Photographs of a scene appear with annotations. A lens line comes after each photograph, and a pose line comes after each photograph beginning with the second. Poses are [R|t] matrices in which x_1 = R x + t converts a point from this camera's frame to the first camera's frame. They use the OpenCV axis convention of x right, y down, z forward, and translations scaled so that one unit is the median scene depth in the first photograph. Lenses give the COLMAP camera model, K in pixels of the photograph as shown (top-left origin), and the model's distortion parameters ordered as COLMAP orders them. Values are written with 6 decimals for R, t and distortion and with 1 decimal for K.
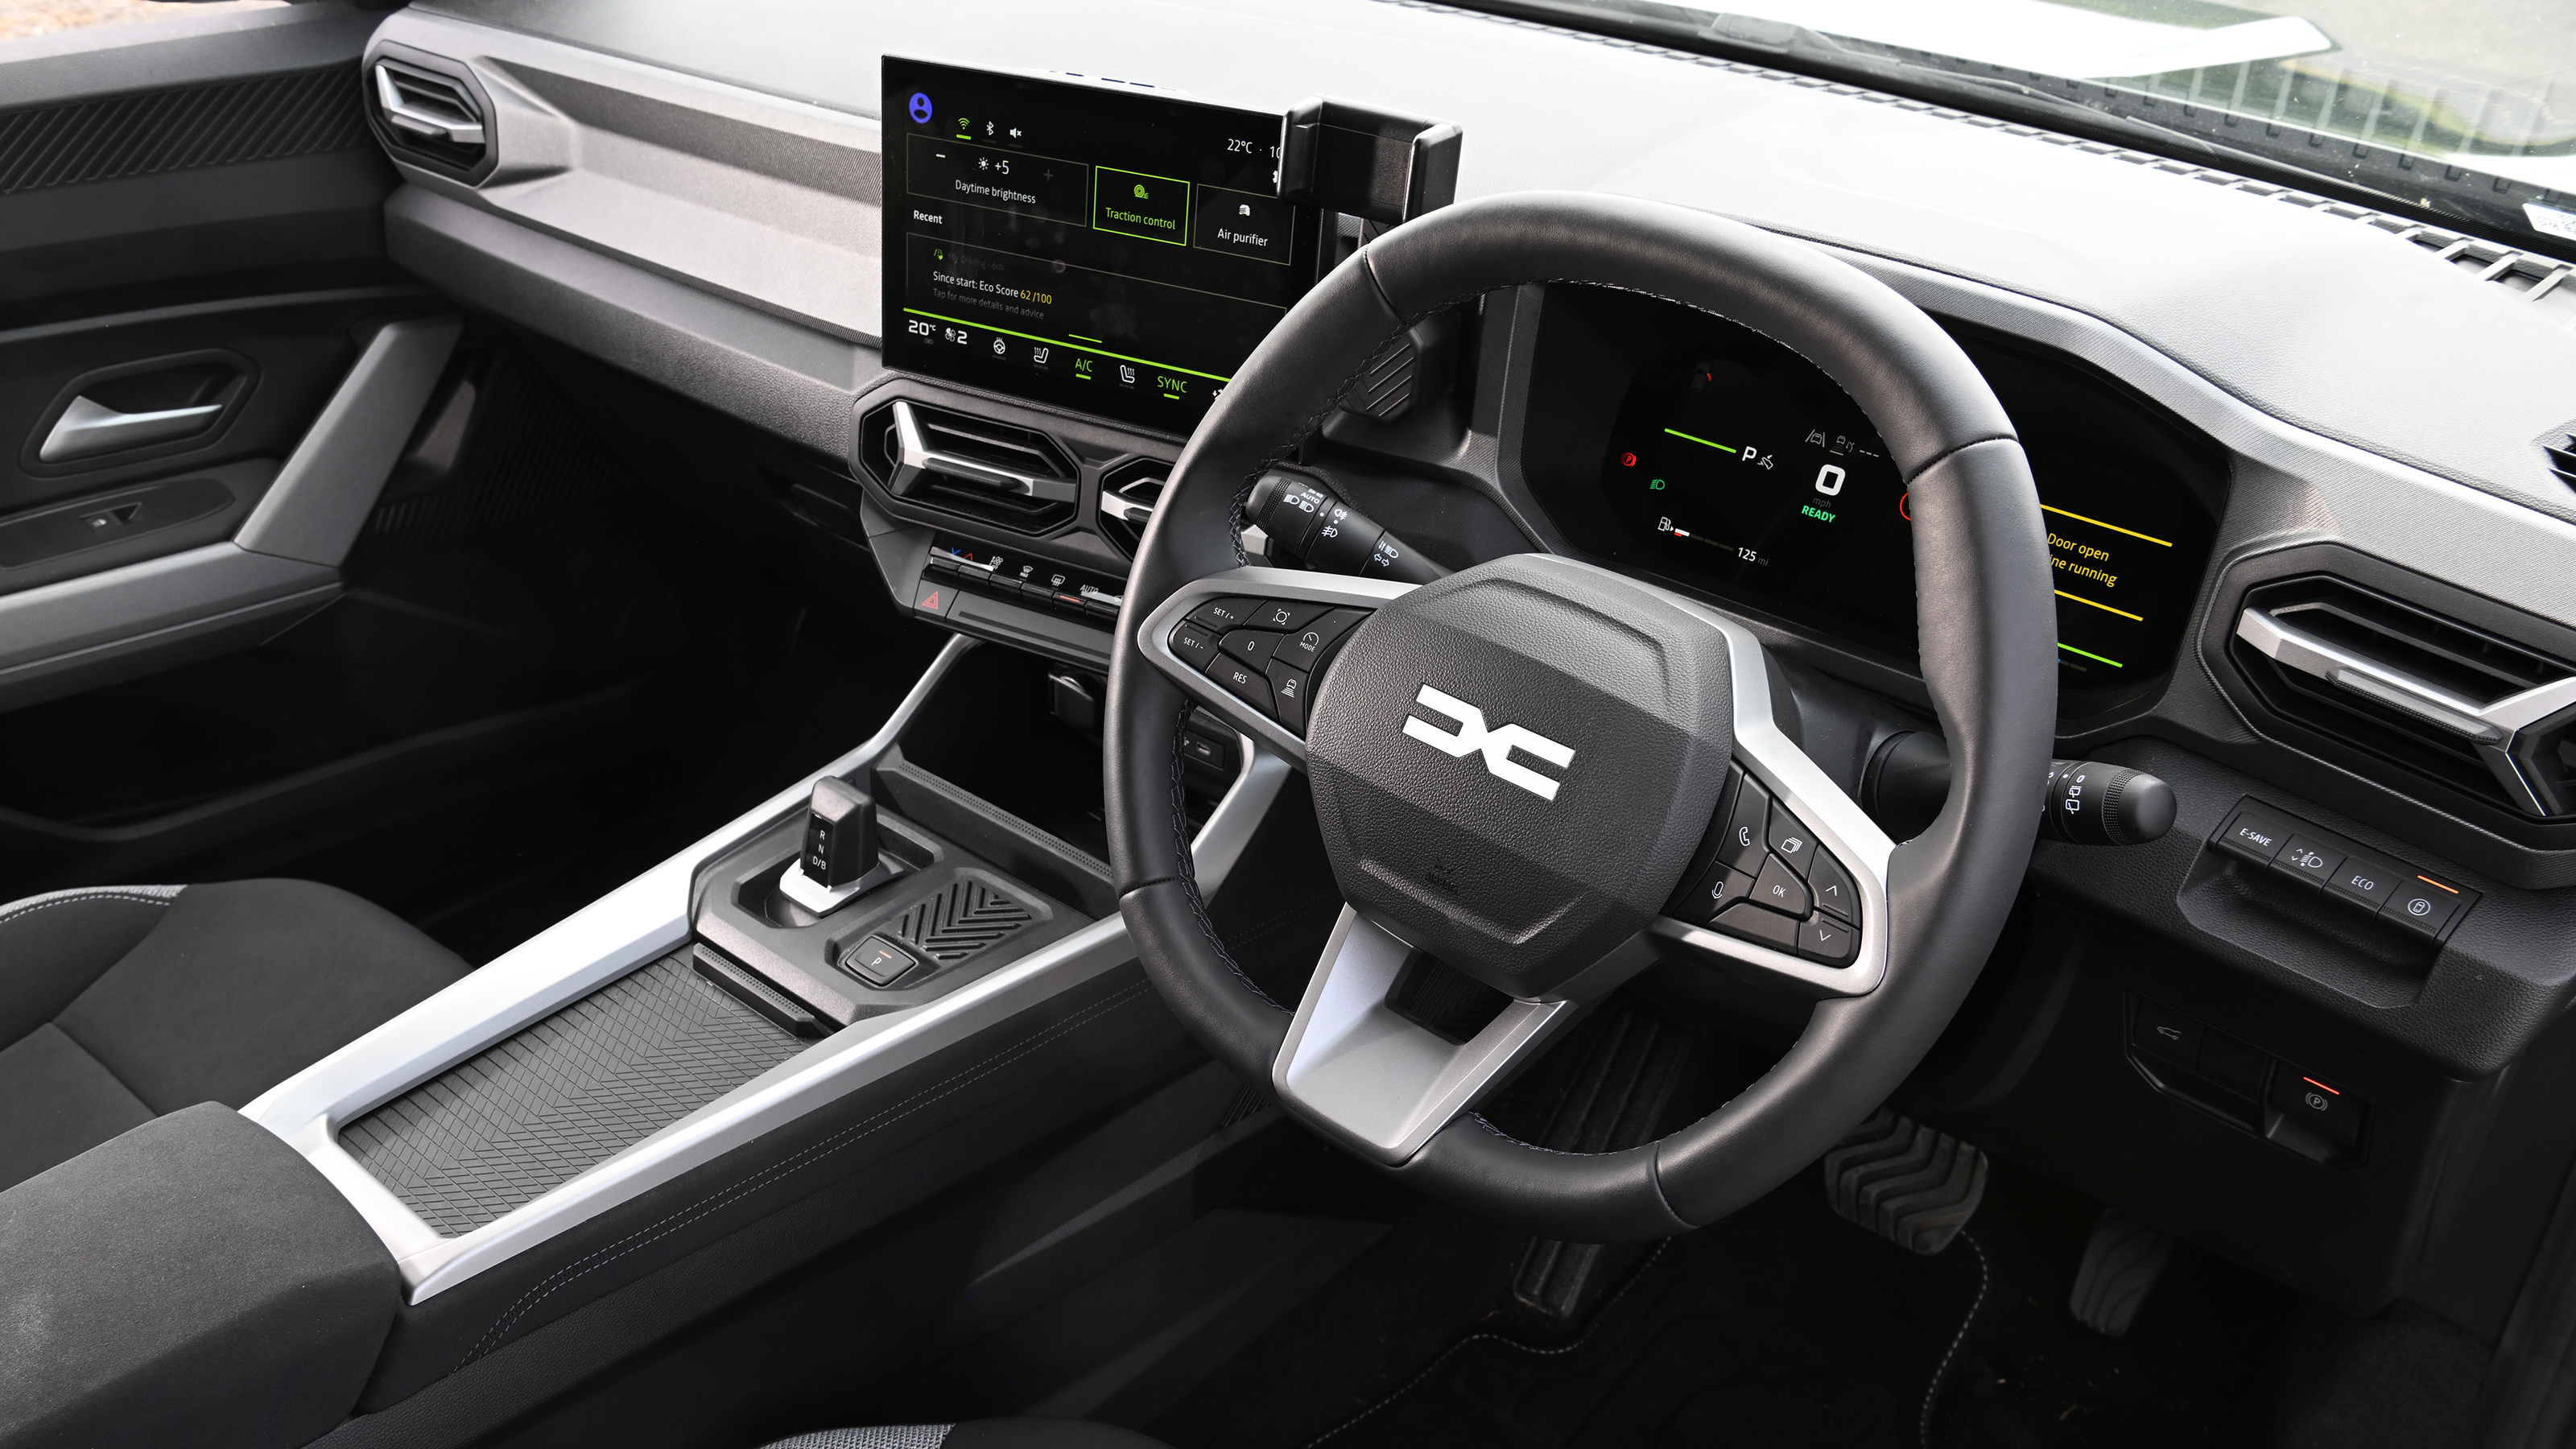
lens RADIAL K [[2102.9, 0, 1280.4], [0, 2102.9, 725.5], [0, 0, 1]] dist [-0.002289, -0.002868]
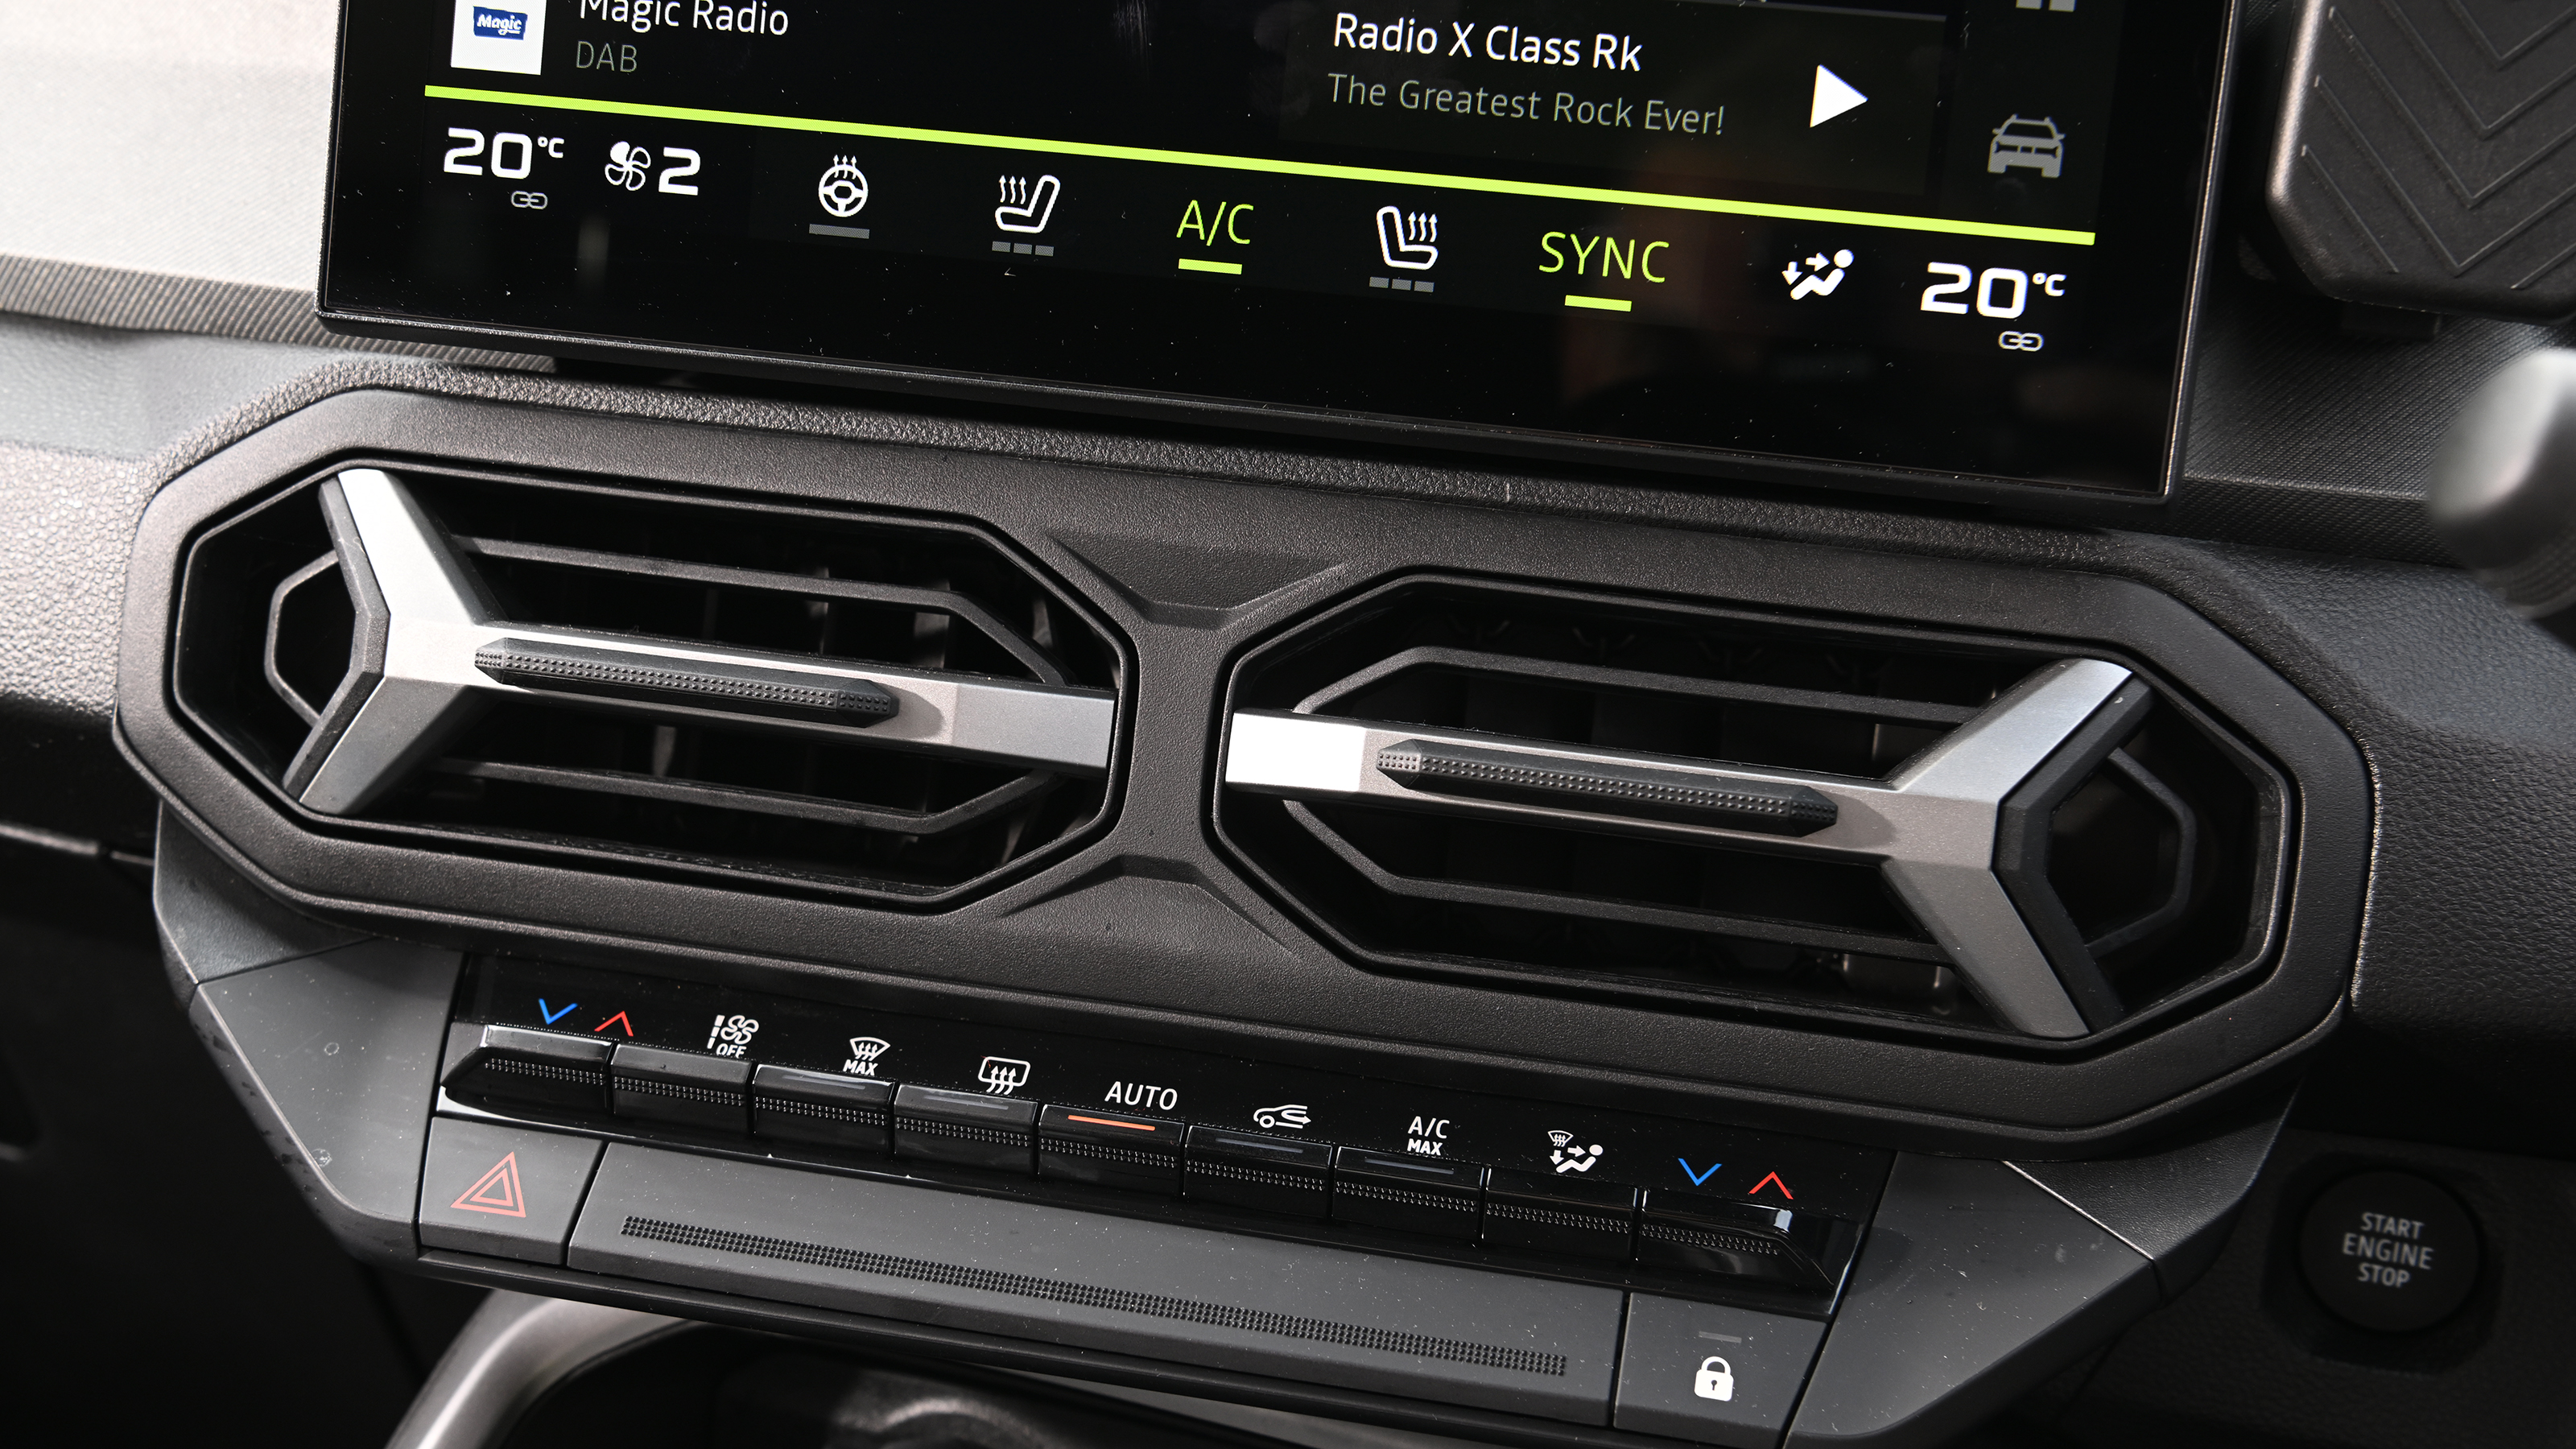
lens RADIAL K [[2982.3, 0, 1294.0], [0, 2982.3, 729.8], [0, 0, 1]] dist [0.004715, 0.000000]
pose [[0.948093, -0.012838, 0.317733, -0.196432], [0.093707, 0.966095, -0.240582, -0.015736], [-0.303871, 0.257868, 0.917151, 0.635089]]
